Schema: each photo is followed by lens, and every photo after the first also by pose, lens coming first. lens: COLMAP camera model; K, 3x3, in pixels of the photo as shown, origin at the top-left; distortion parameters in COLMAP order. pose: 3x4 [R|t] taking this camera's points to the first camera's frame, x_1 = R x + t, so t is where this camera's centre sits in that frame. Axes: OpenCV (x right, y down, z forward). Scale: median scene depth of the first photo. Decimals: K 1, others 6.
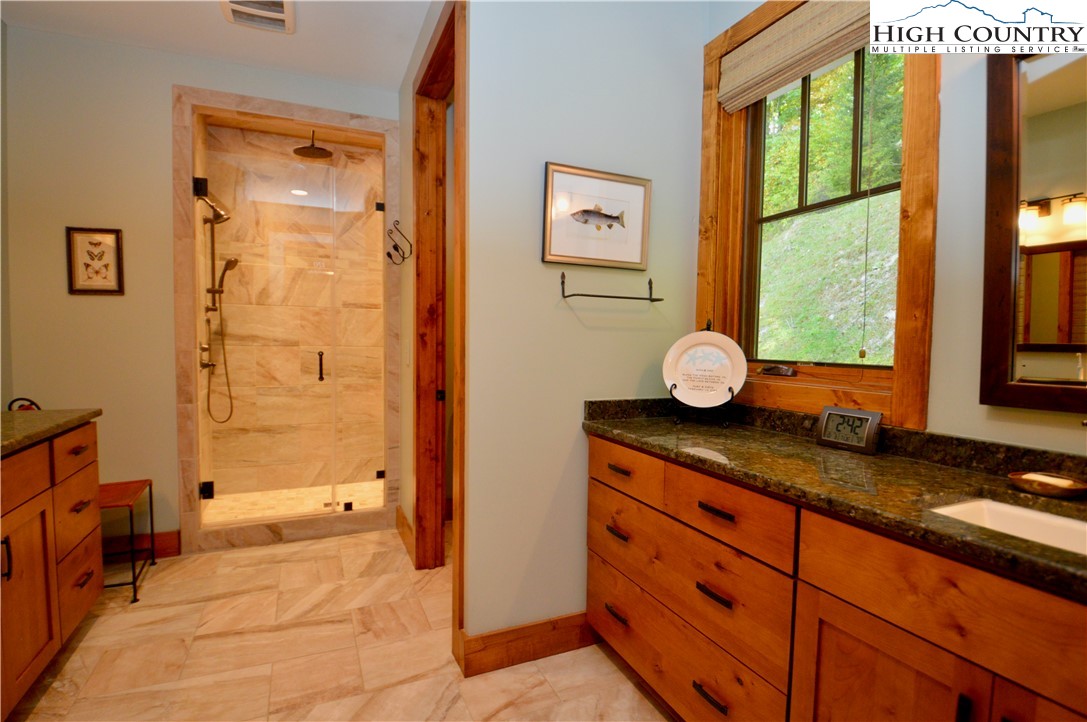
lens RADIAL K [[516.7, 0, 532.8], [0, 516.7, 360.4], [0, 0, 1]] dist [0.030118, -0.038377]
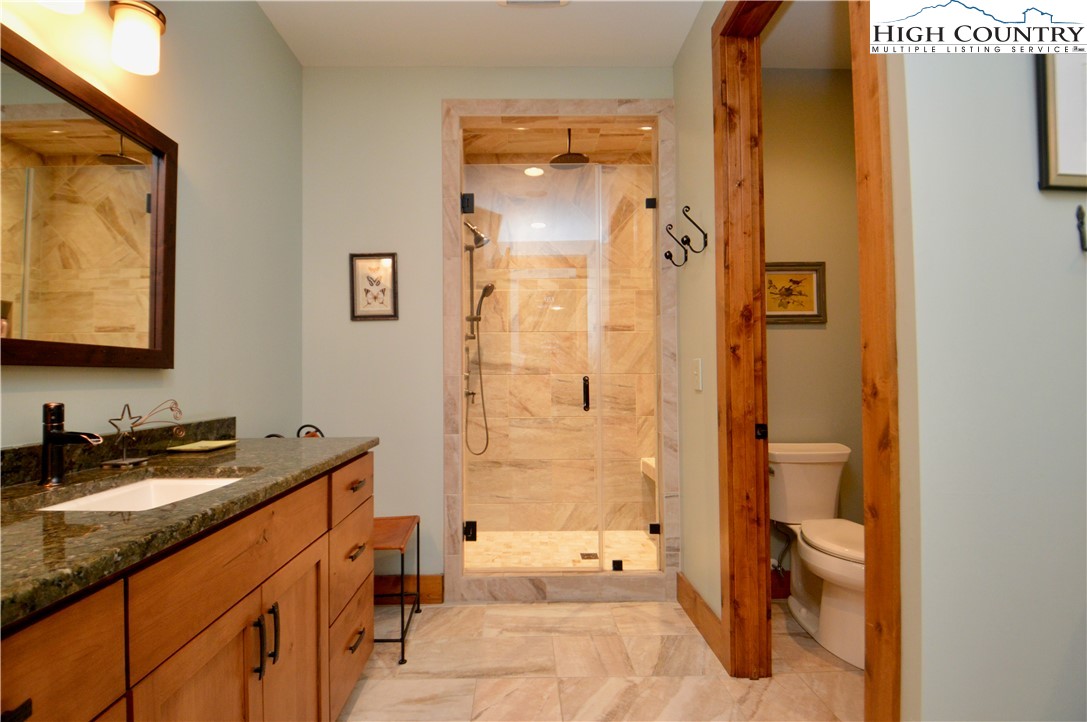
lens RADIAL K [[514.8, 0, 543.5], [0, 514.8, 361.0], [0, 0, 1]] dist [0.074577, -0.092263]
pose [[0.931382, -0.027145, -0.363031, -0.172292], [0.001946, 0.997573, -0.069600, 0.017672], [0.364039, 0.064118, 0.929174, 0.188362]]
